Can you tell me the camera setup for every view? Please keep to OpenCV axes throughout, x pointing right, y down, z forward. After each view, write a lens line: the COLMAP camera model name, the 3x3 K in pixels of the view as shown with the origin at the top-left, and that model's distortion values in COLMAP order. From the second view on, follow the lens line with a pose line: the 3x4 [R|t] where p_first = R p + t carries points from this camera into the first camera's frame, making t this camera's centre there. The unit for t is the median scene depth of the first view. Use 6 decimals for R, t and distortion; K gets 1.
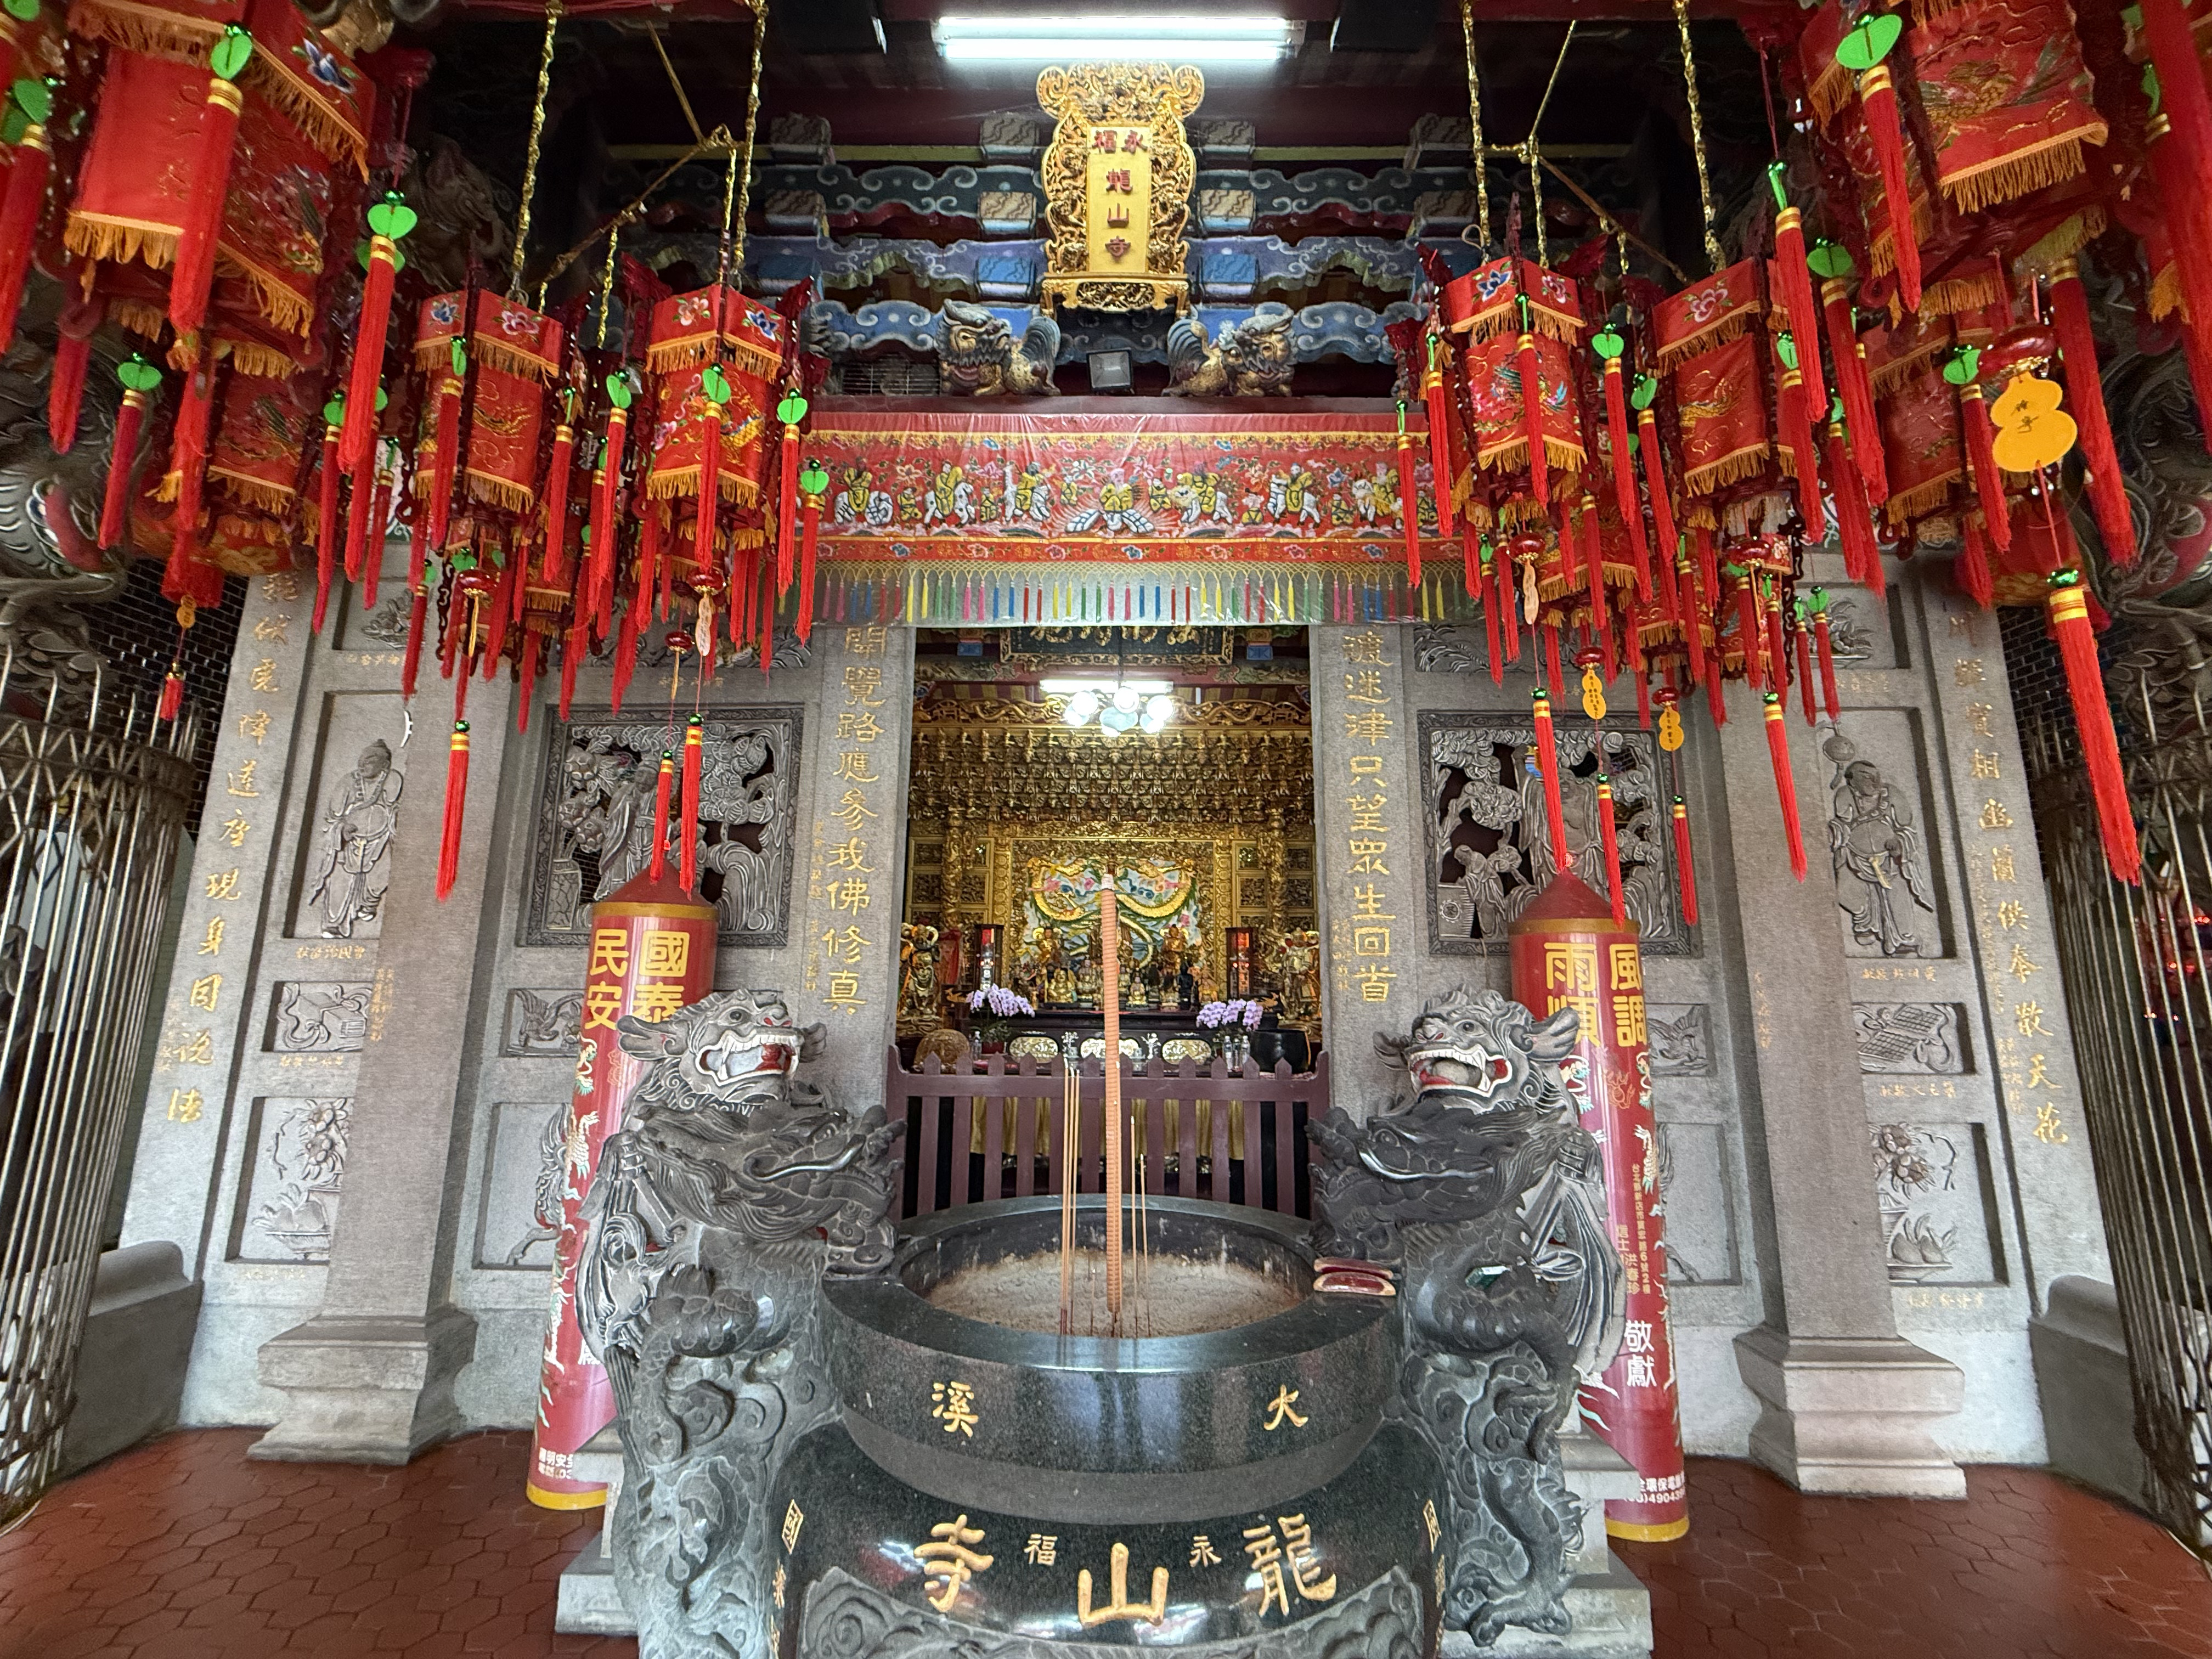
lens RADIAL K [[884.0, 0, 1106.0], [0, 884.0, 829.5], [0, 0, 1]] dist [0.000140, 0.000024]
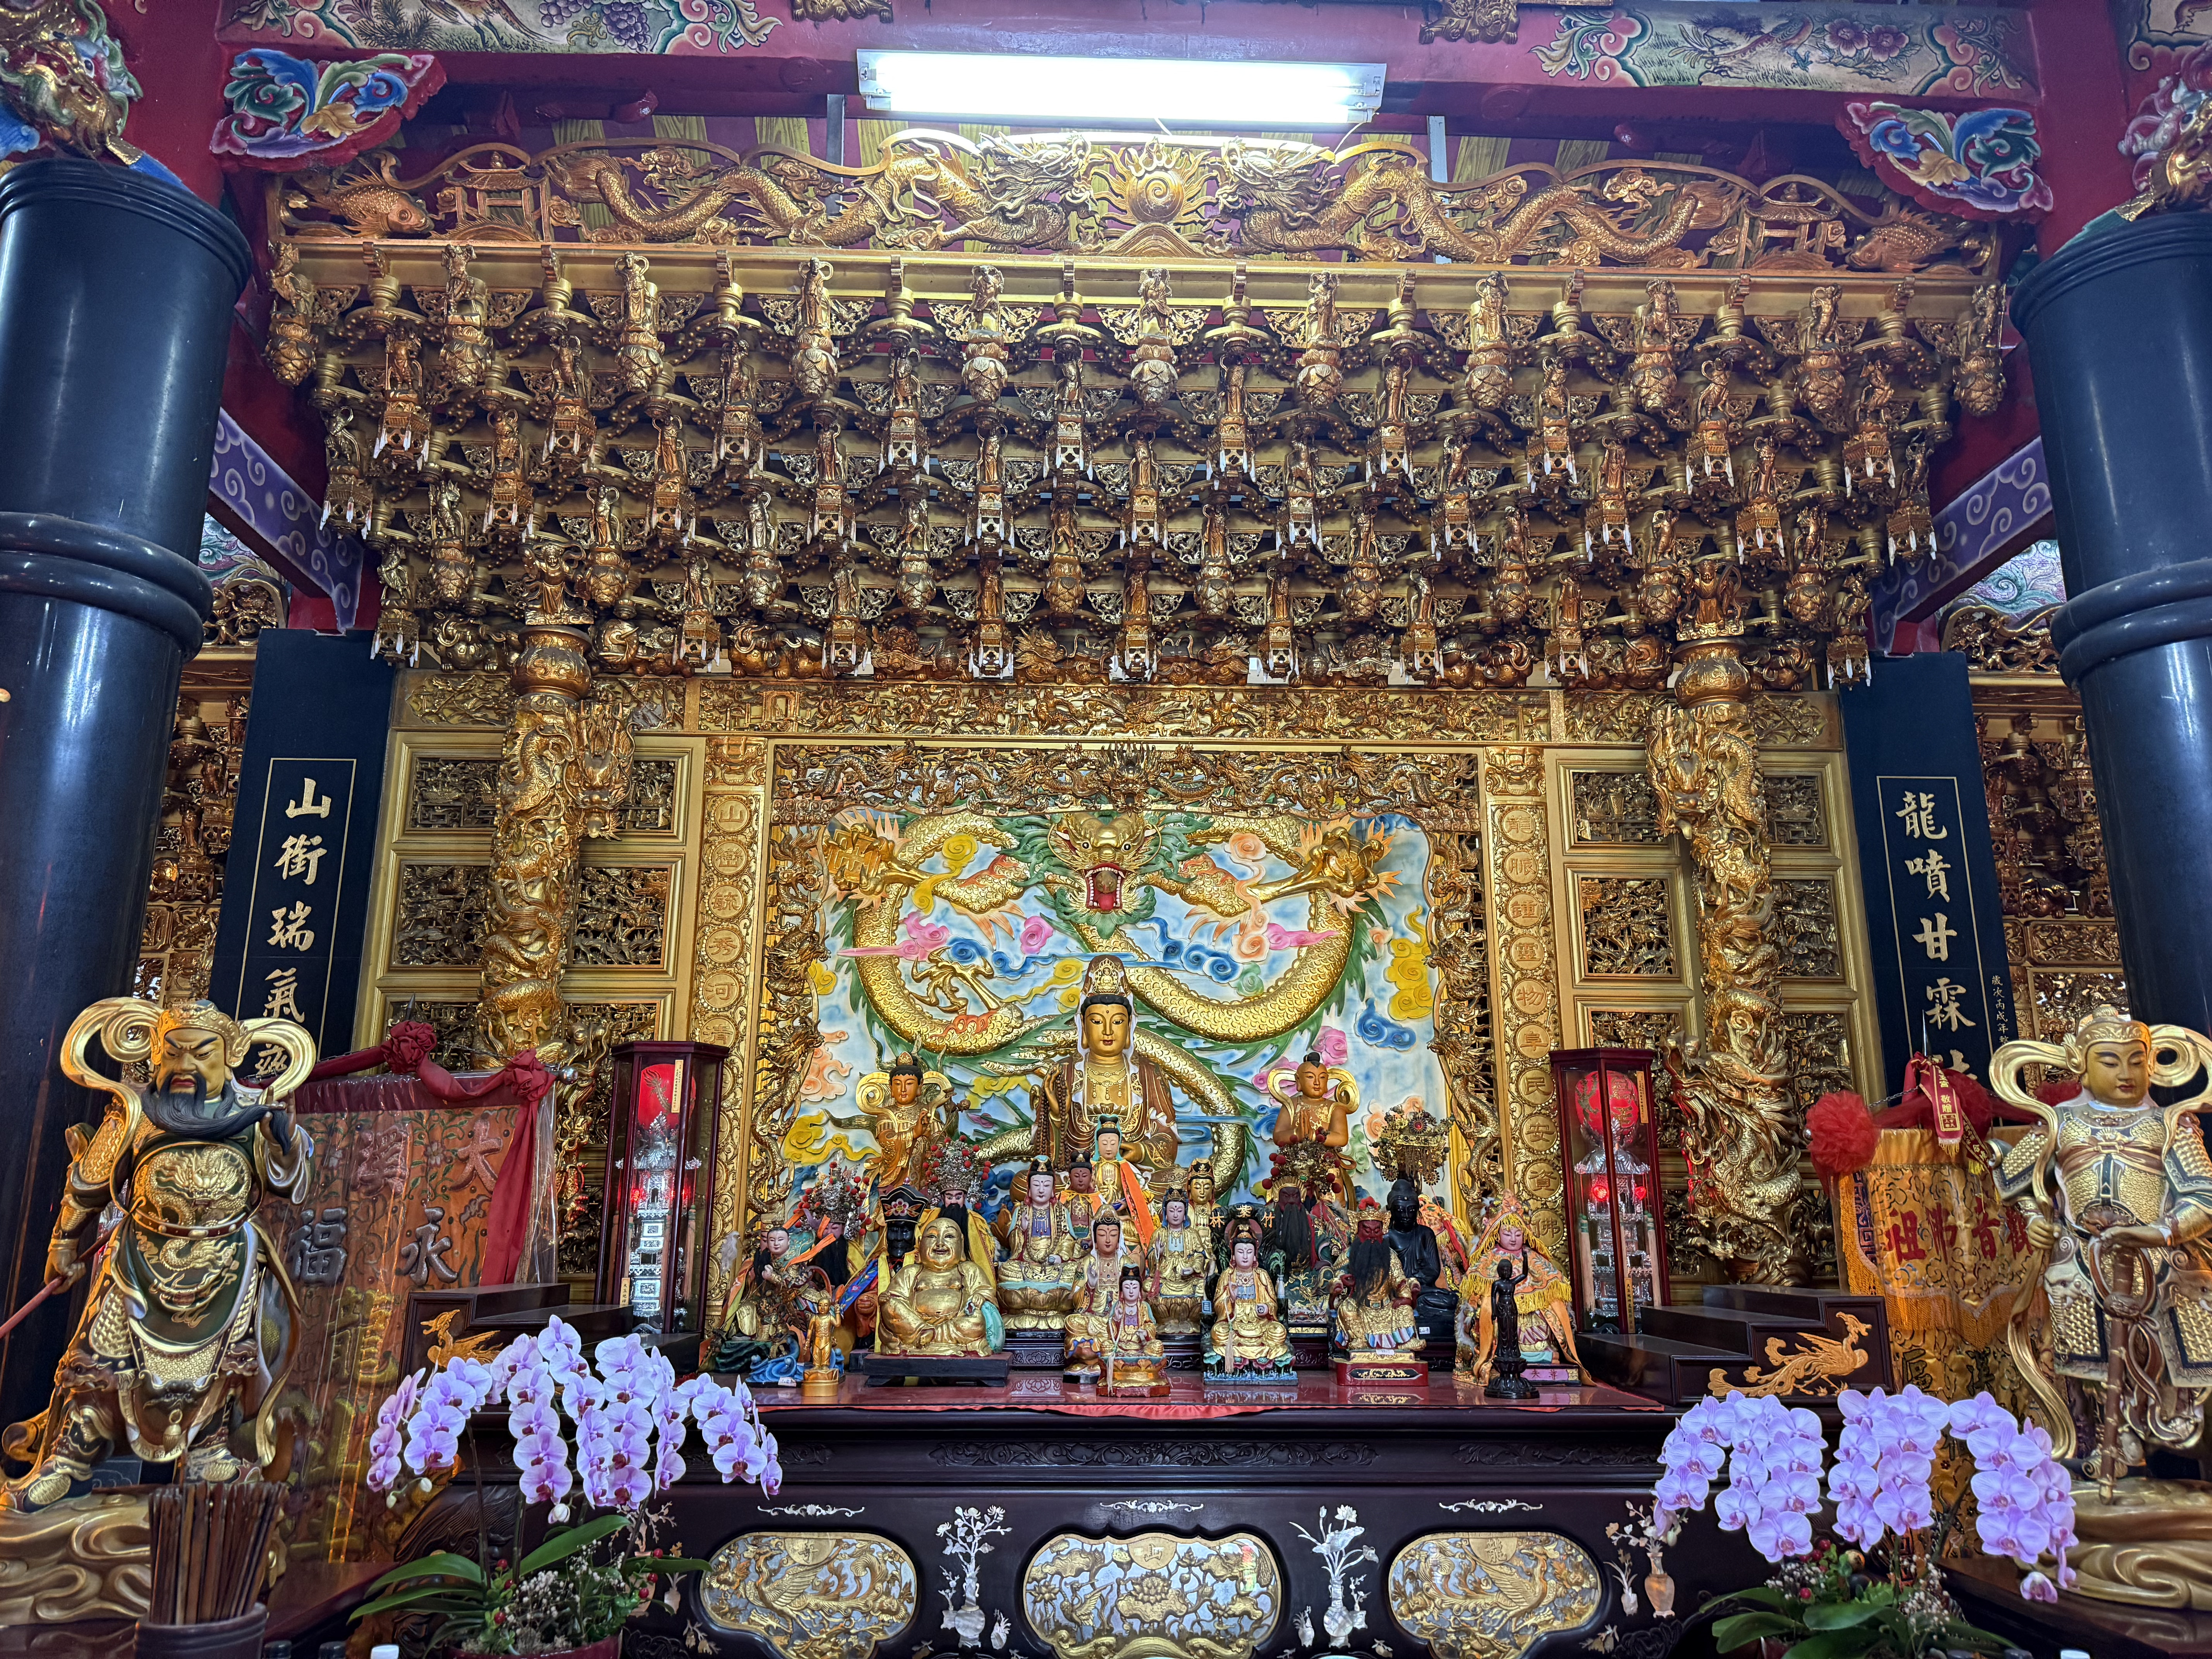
lens RADIAL K [[1548.6, 0, 1106.0], [0, 1548.6, 829.5], [0, 0, 1]] dist [0.100938, -0.204438]
pose [[0.999060, -0.001505, 0.043325, -0.021772], [0.004465, 0.997655, -0.068301, 0.074968], [-0.043120, 0.068430, 0.996724, 0.520046]]
